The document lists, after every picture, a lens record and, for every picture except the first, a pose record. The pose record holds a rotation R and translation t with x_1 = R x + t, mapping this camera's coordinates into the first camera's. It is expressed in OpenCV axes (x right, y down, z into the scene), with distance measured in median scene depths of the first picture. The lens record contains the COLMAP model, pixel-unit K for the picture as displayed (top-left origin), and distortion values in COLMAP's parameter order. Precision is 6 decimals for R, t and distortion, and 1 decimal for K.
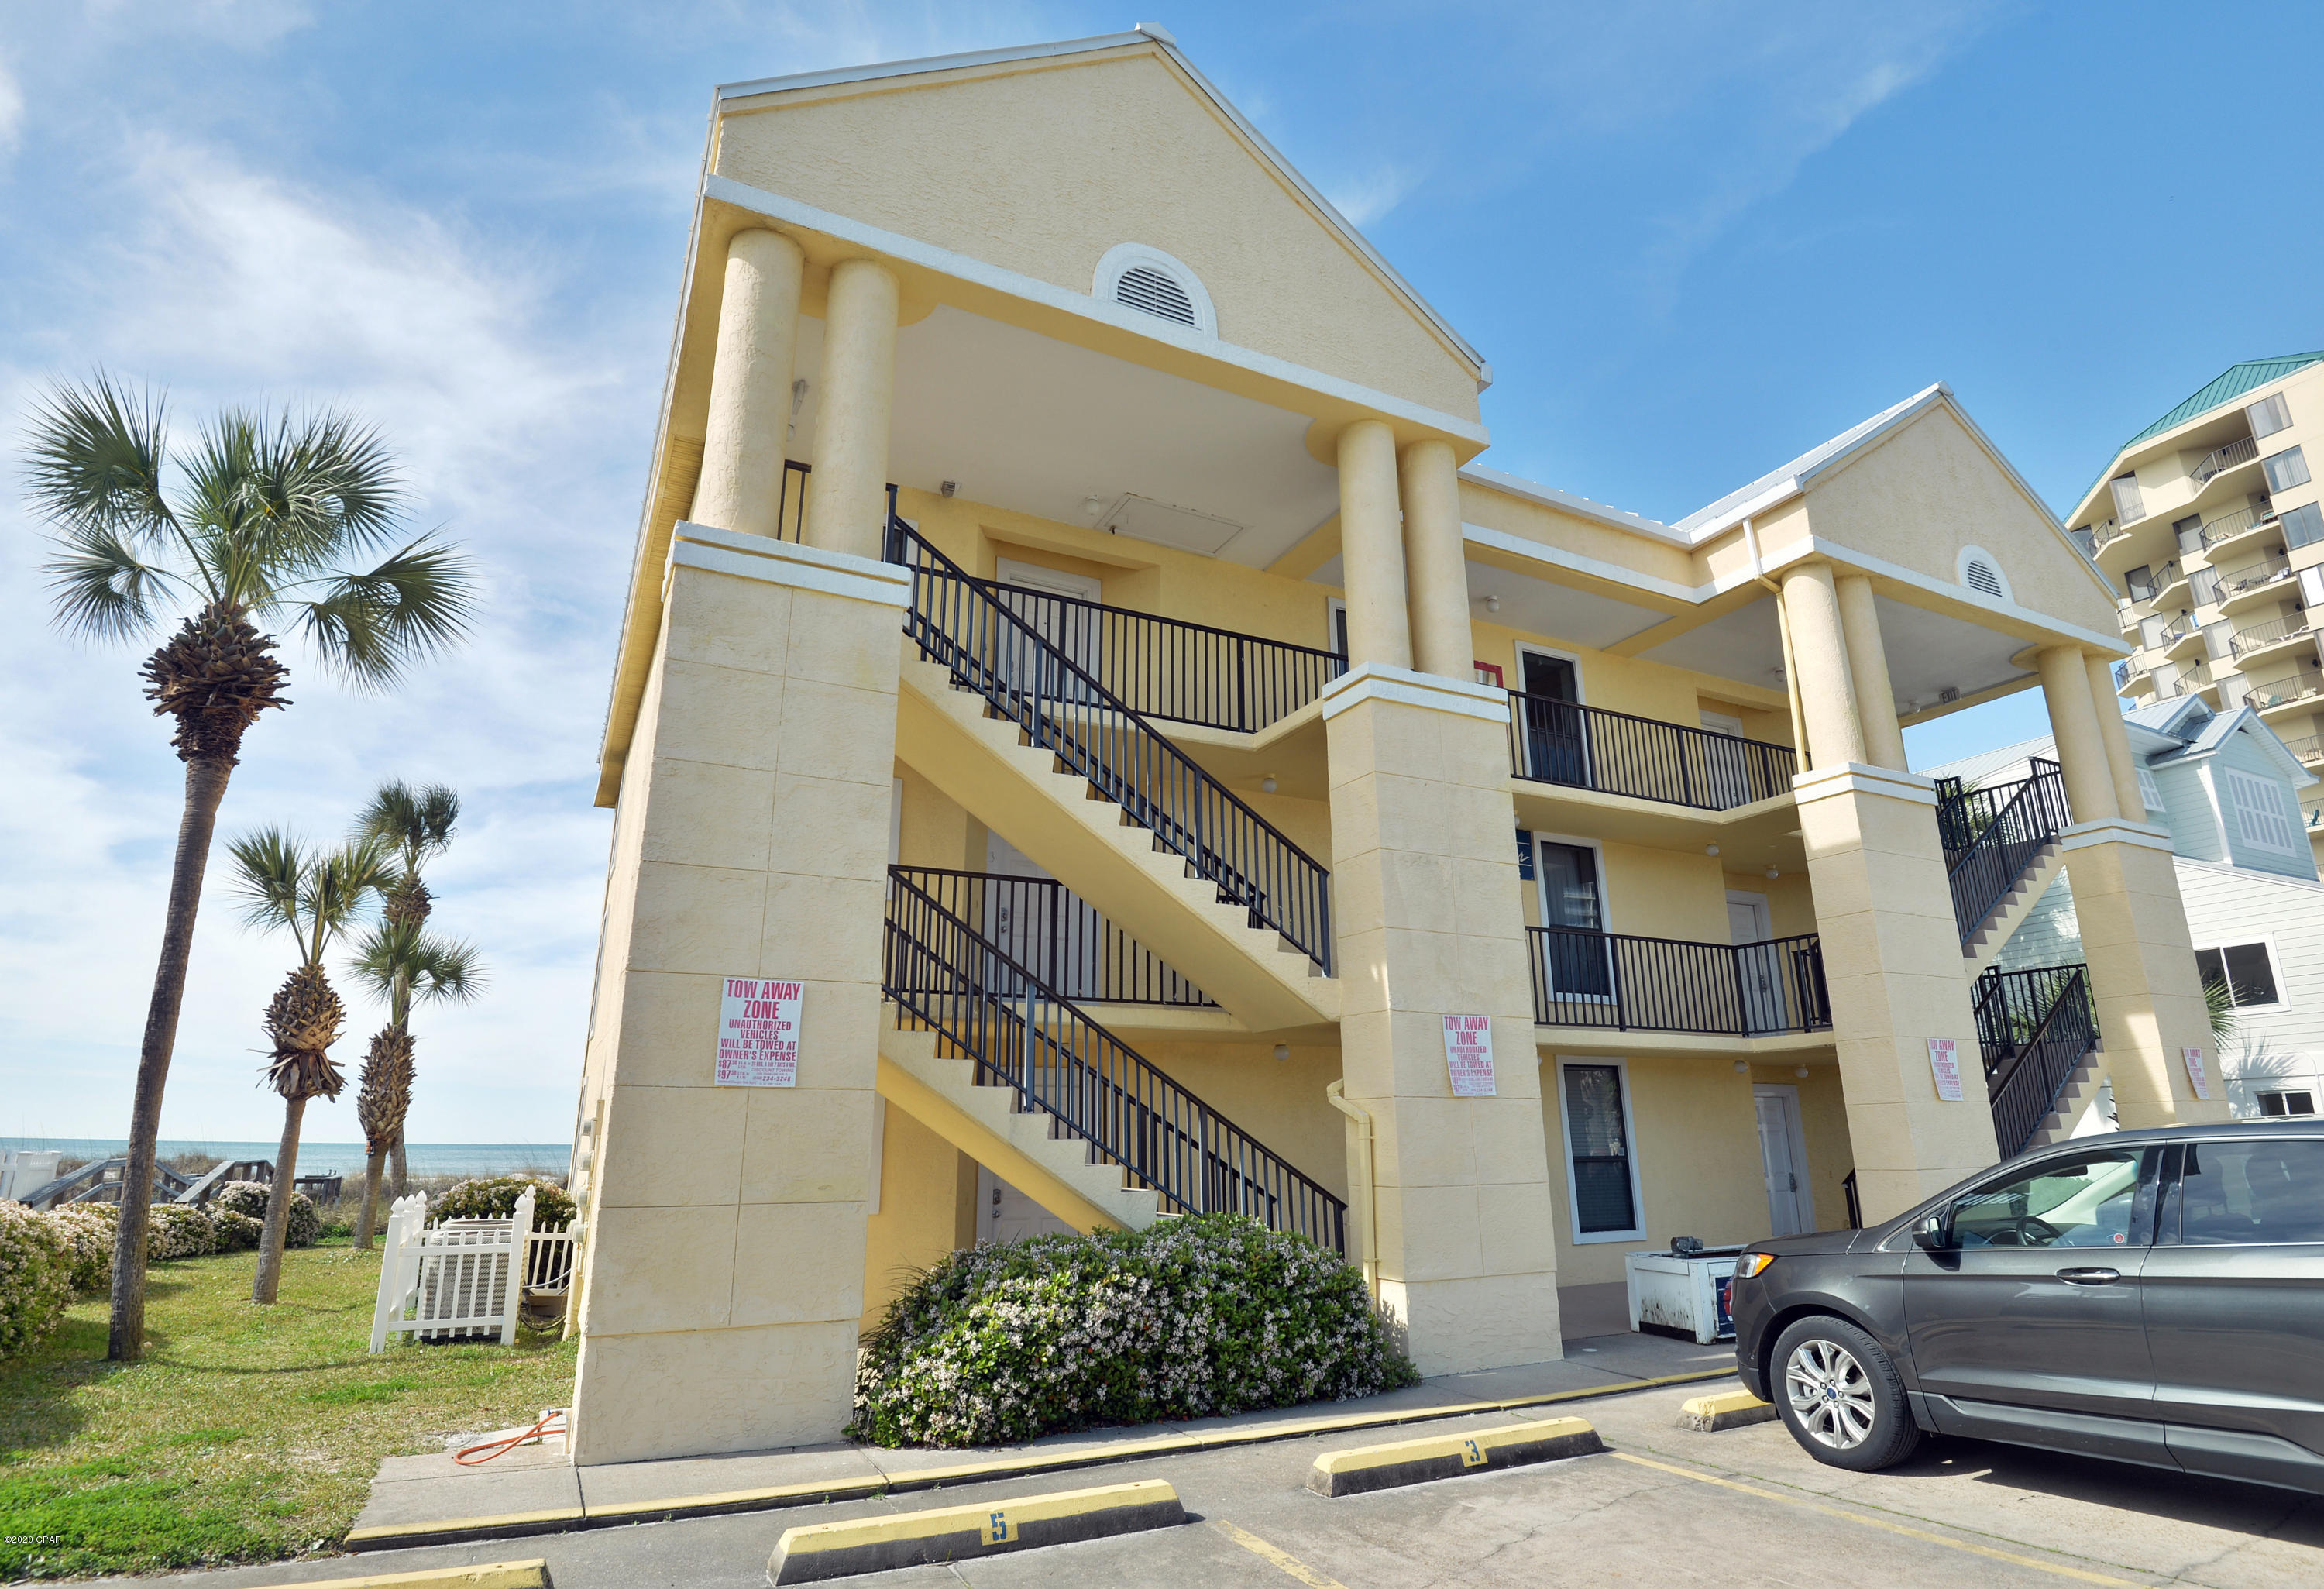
lens RADIAL K [[1228.5, 0, 1162.0], [0, 1228.5, 794.5], [0, 0, 1]] dist [-0.019529, -0.013575]
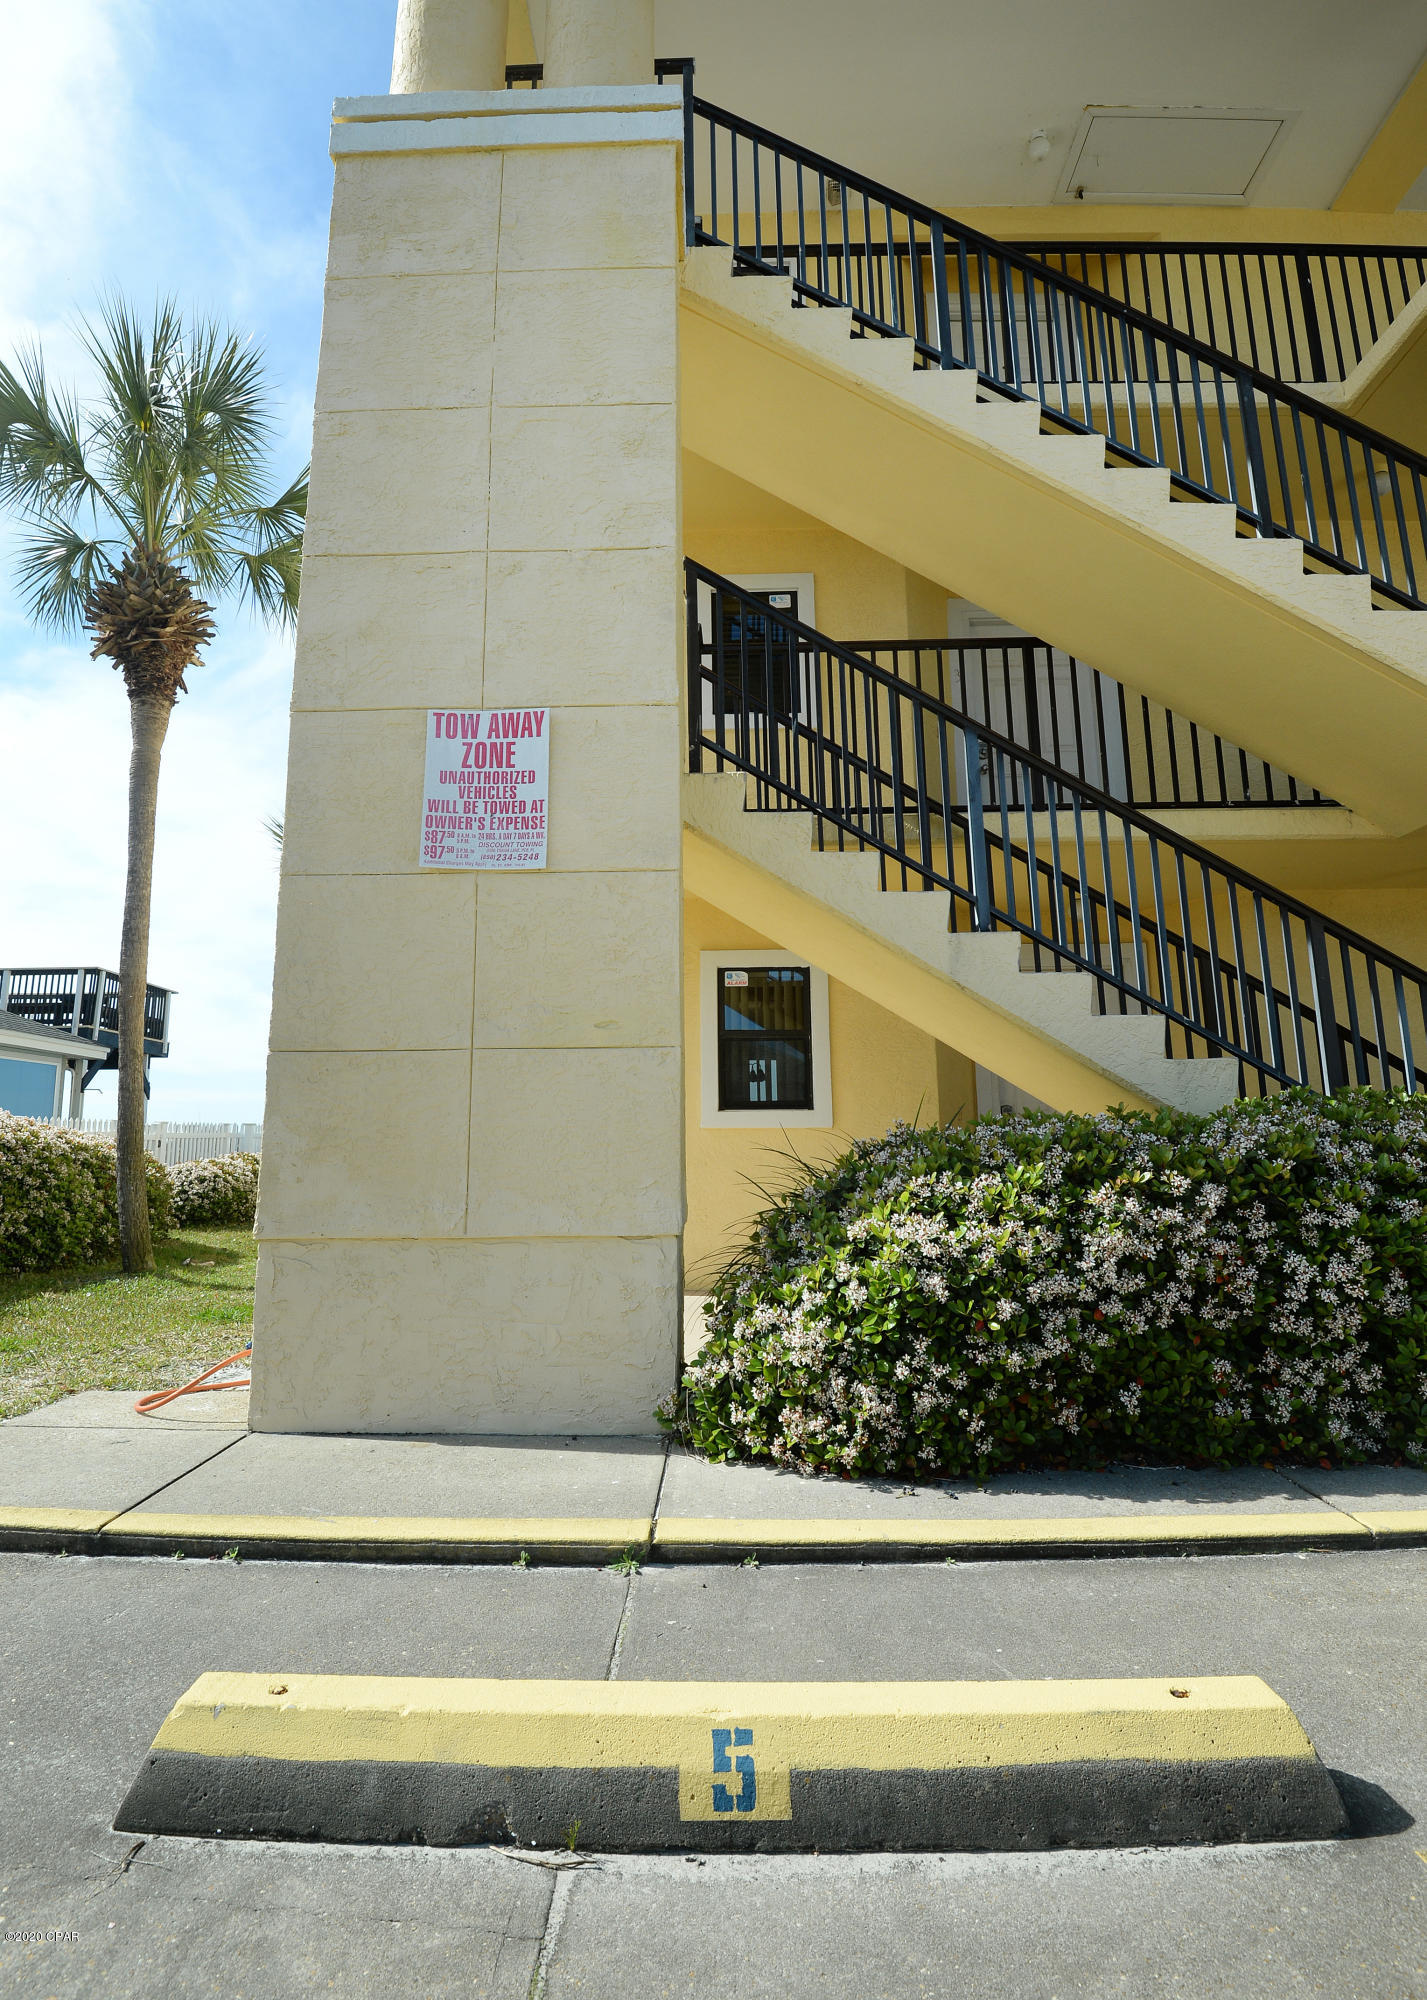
lens RADIAL K [[1134.4, 0, 631.3], [0, 1134.4, 924.3], [0, 0, 1]] dist [0.004065, -0.044534]
pose [[0.873134, -0.089228, -0.479244, 0.010483], [0.135151, 0.988876, 0.062118, 0.240992], [0.468371, -0.119008, 0.875480, 0.522689]]
